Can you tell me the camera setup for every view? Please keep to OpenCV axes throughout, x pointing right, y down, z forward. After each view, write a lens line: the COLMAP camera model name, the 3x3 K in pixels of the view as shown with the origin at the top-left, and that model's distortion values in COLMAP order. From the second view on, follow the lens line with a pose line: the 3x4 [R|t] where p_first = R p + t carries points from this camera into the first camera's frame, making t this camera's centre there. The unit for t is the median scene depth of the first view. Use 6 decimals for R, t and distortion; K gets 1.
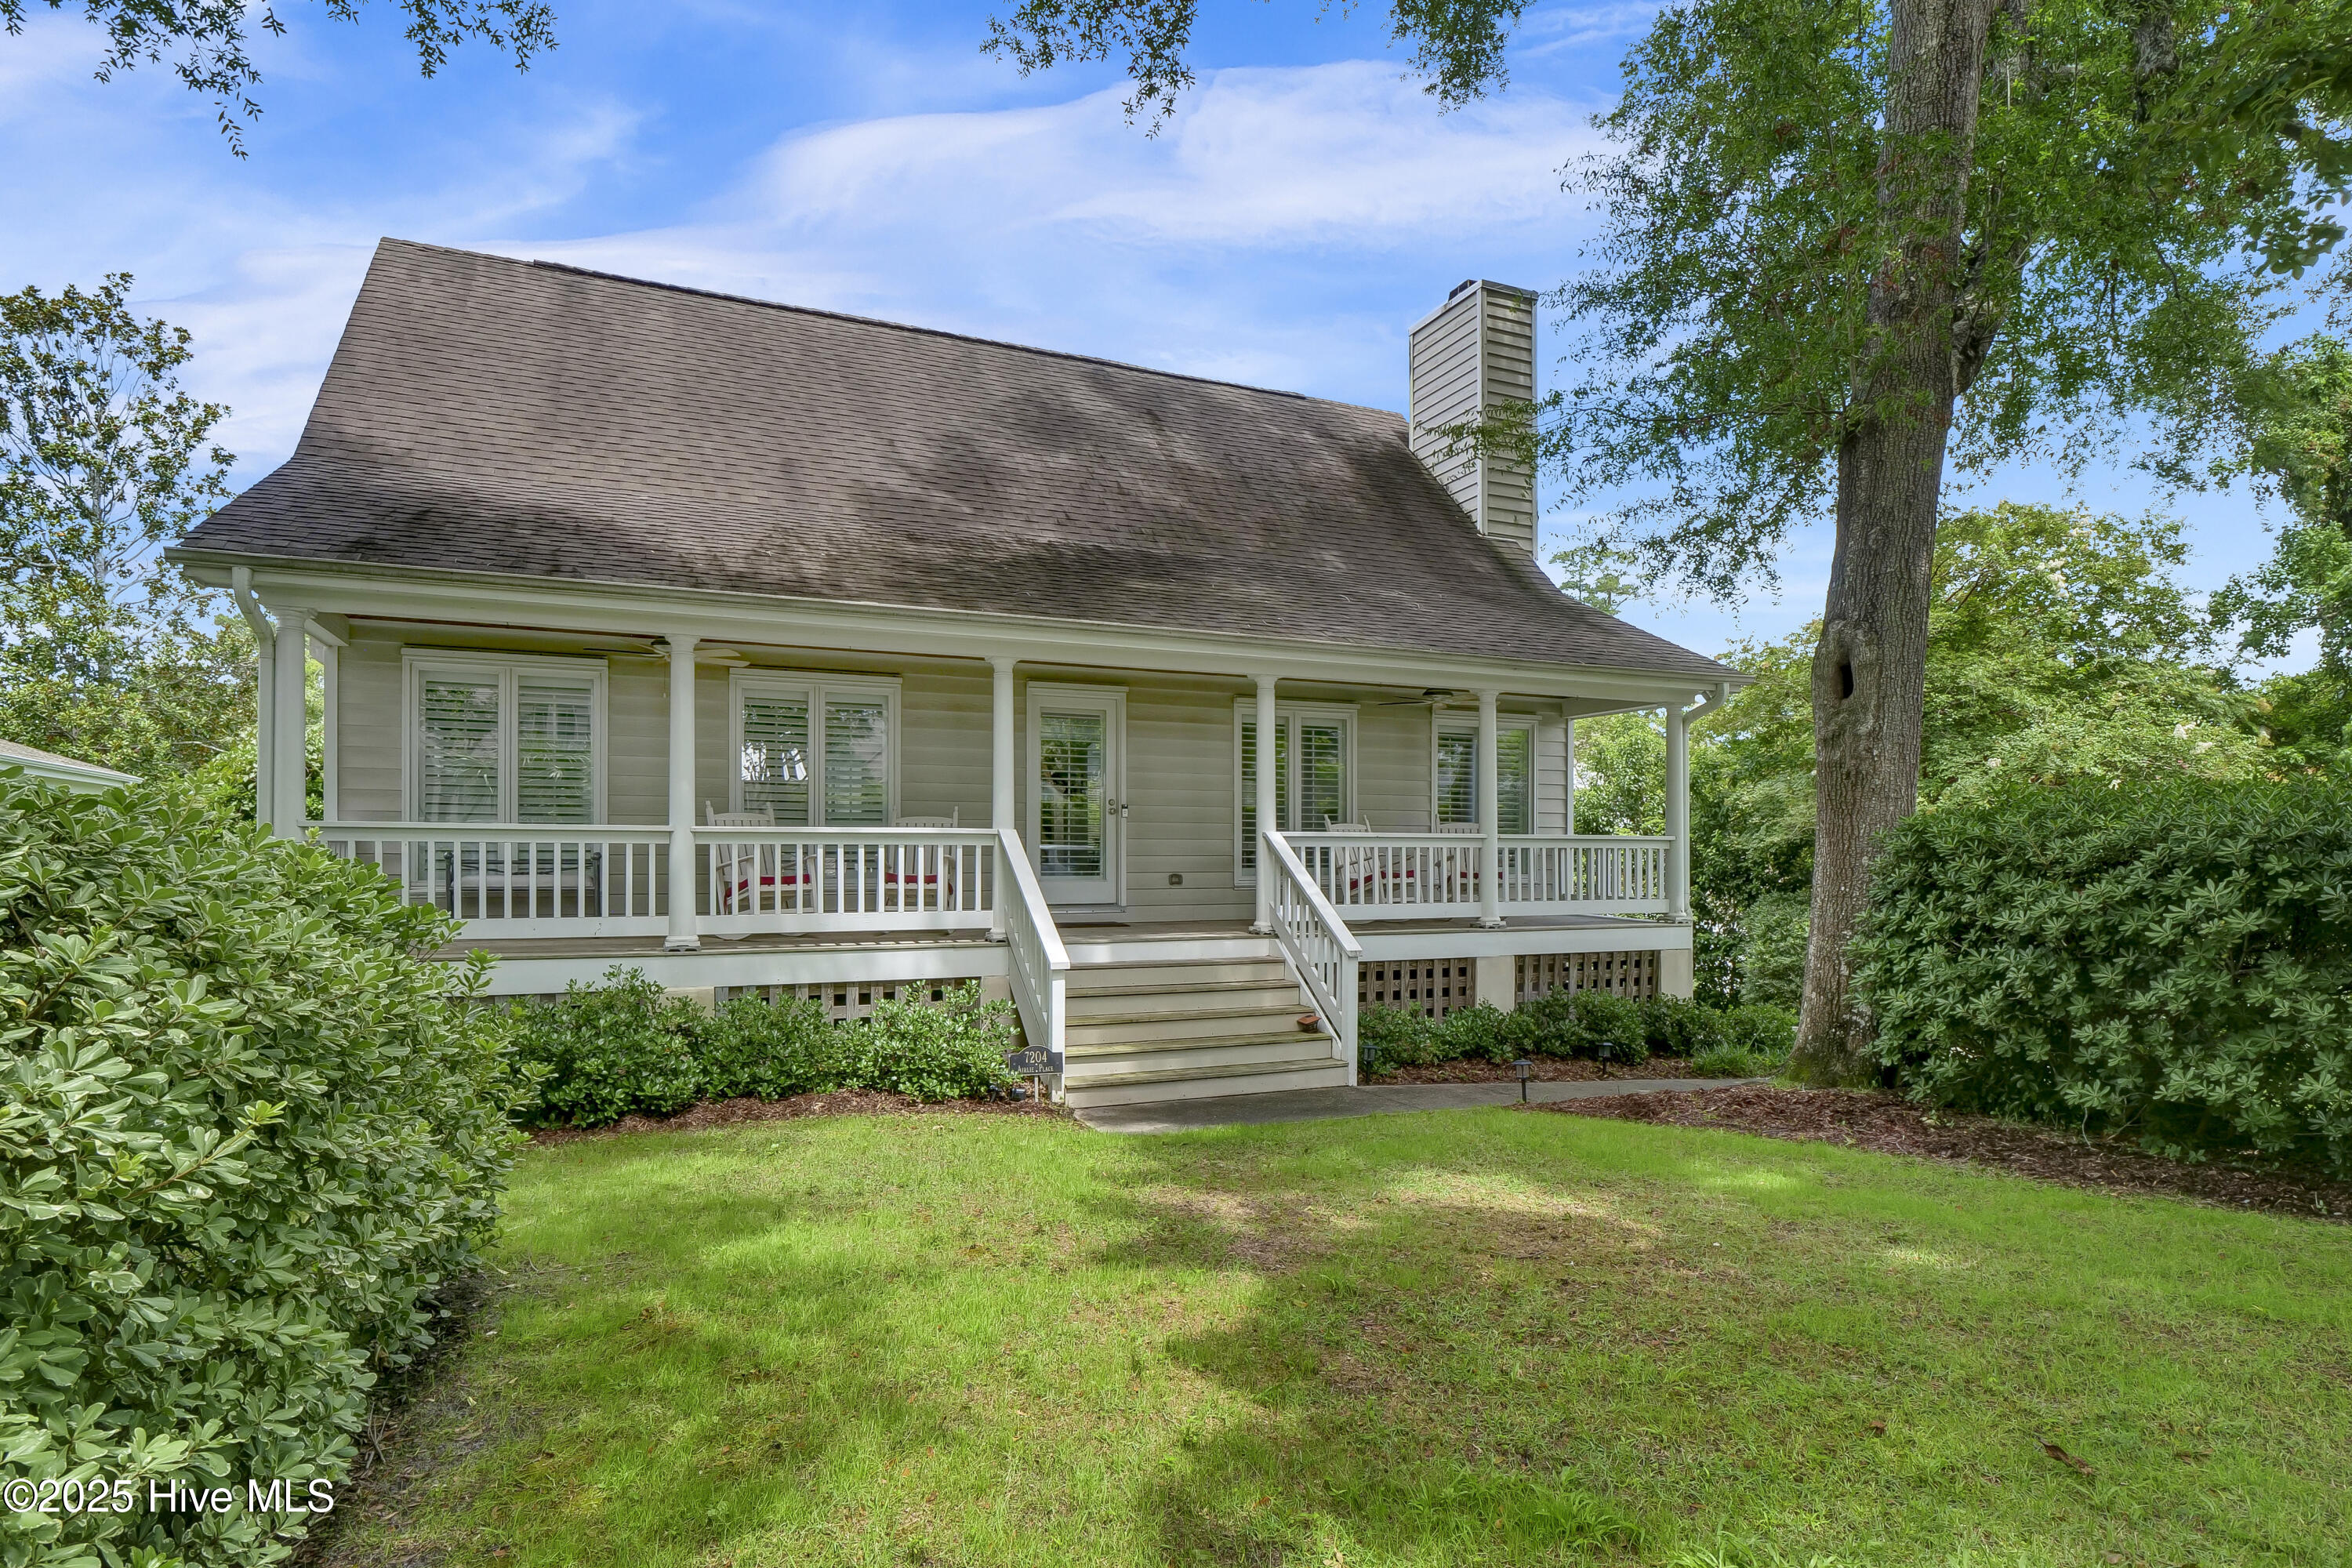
lens RADIAL K [[1148.4, 0, 1176.3], [0, 1148.4, 855.2], [0, 0, 1]] dist [-0.000872, -0.000049]
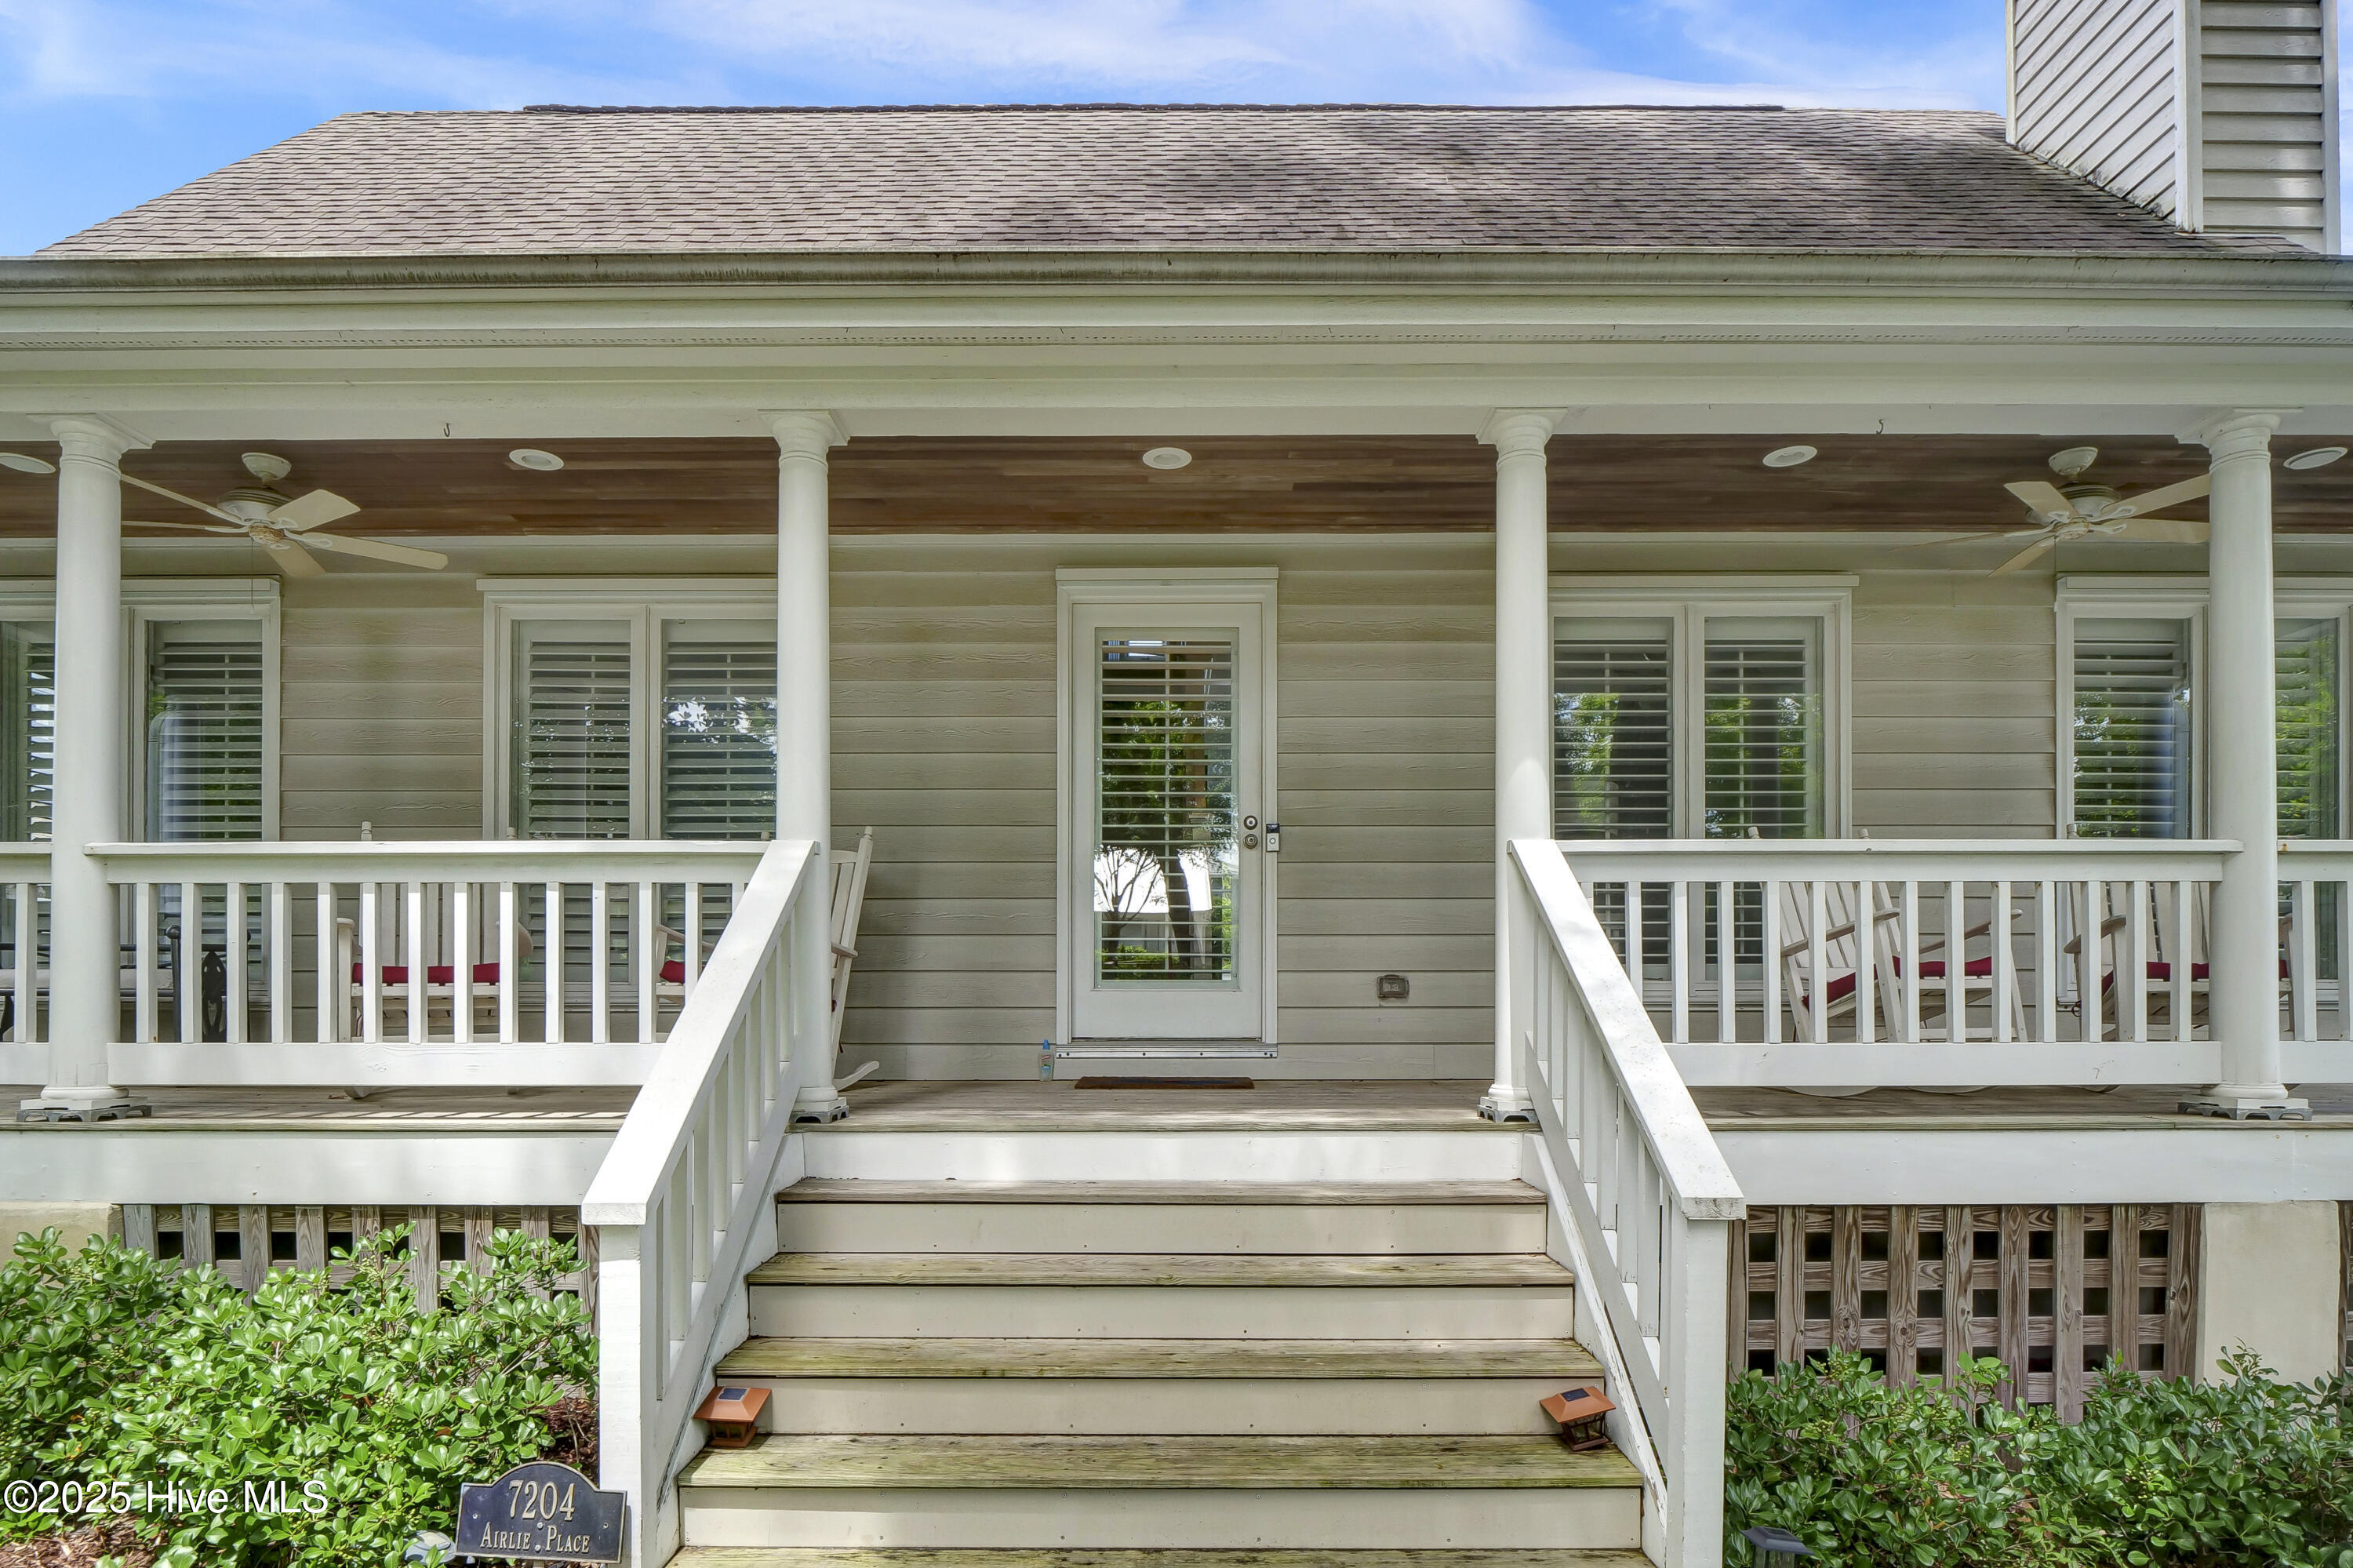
lens RADIAL K [[1270.0, 0, 1174.8], [0, 1270.0, 1001.9], [0, 0, 1]] dist [-0.012596, 0.001115]
pose [[0.921627, -0.000077, -0.388076, 0.135784], [0.001841, 0.999990, 0.004173, 0.028899], [0.388072, -0.004561, 0.921618, 0.583778]]
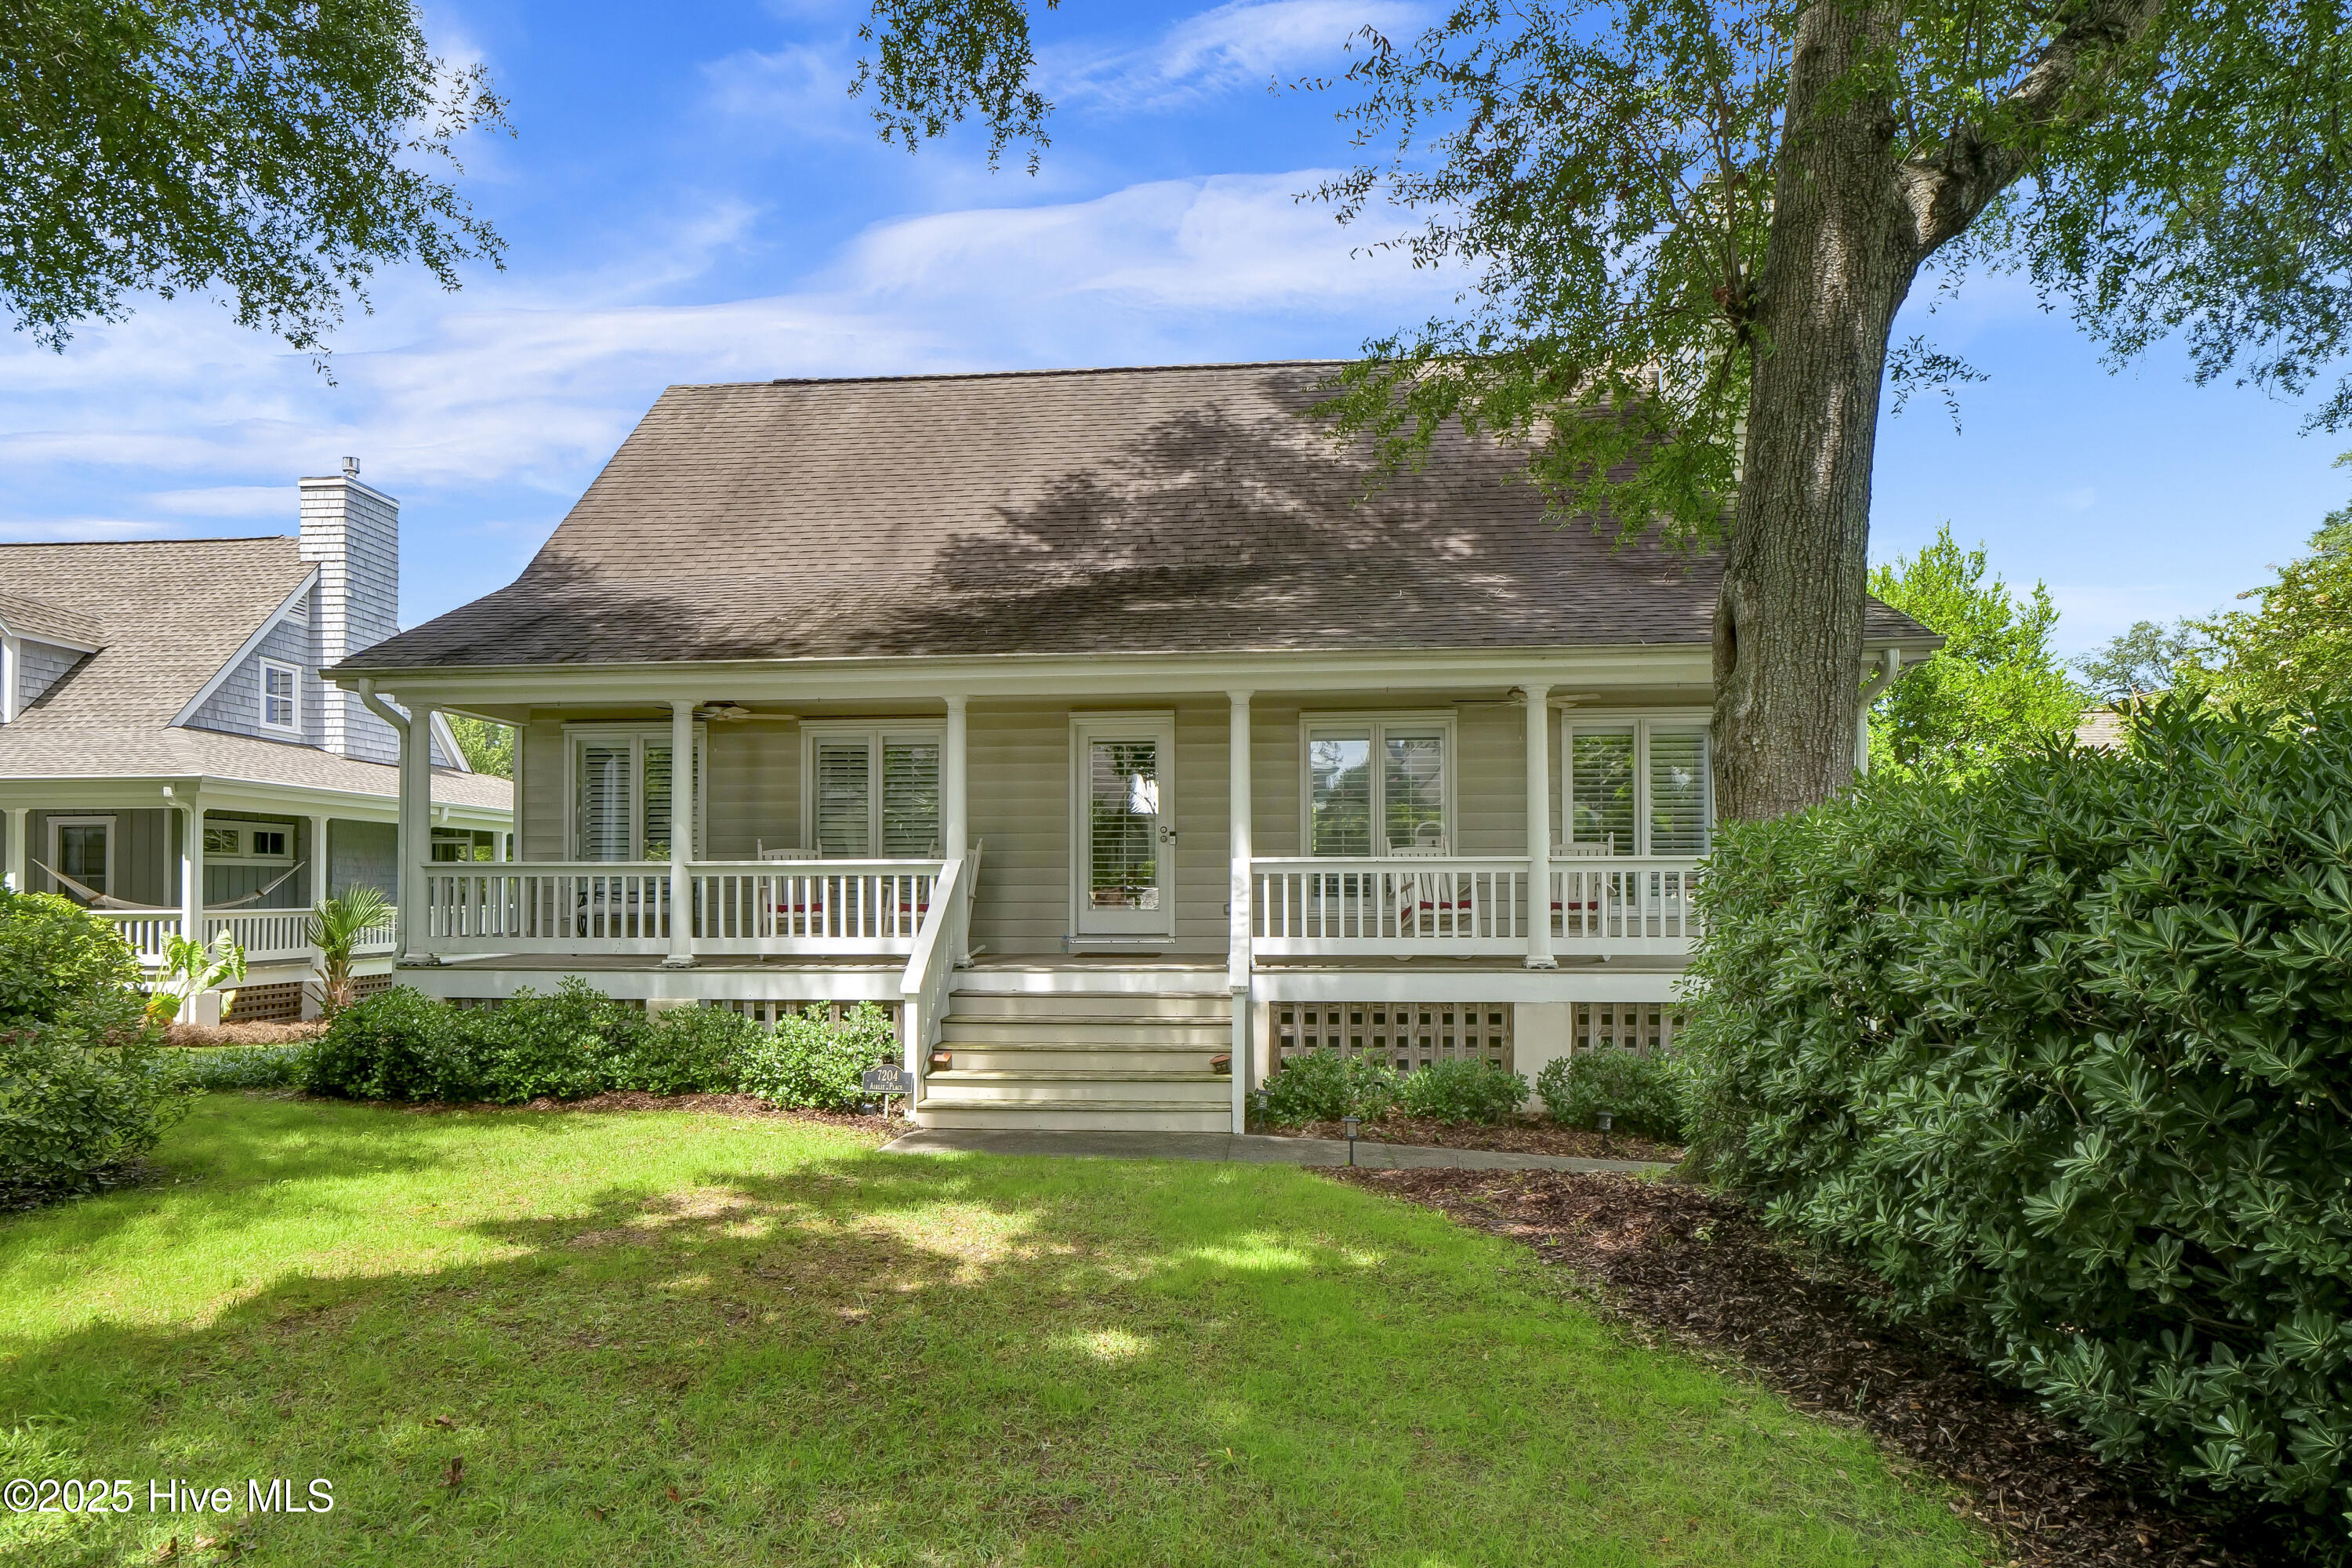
lens RADIAL K [[1236.7, 0, 1176.2], [0, 1236.7, 880.0], [0, 0, 1]] dist [0.000357, 0.000307]
pose [[0.892059, -0.007732, -0.451853, 0.491779], [0.005067, 0.999962, -0.007109, 0.004170], [0.451891, 0.004052, 0.892064, 0.081910]]
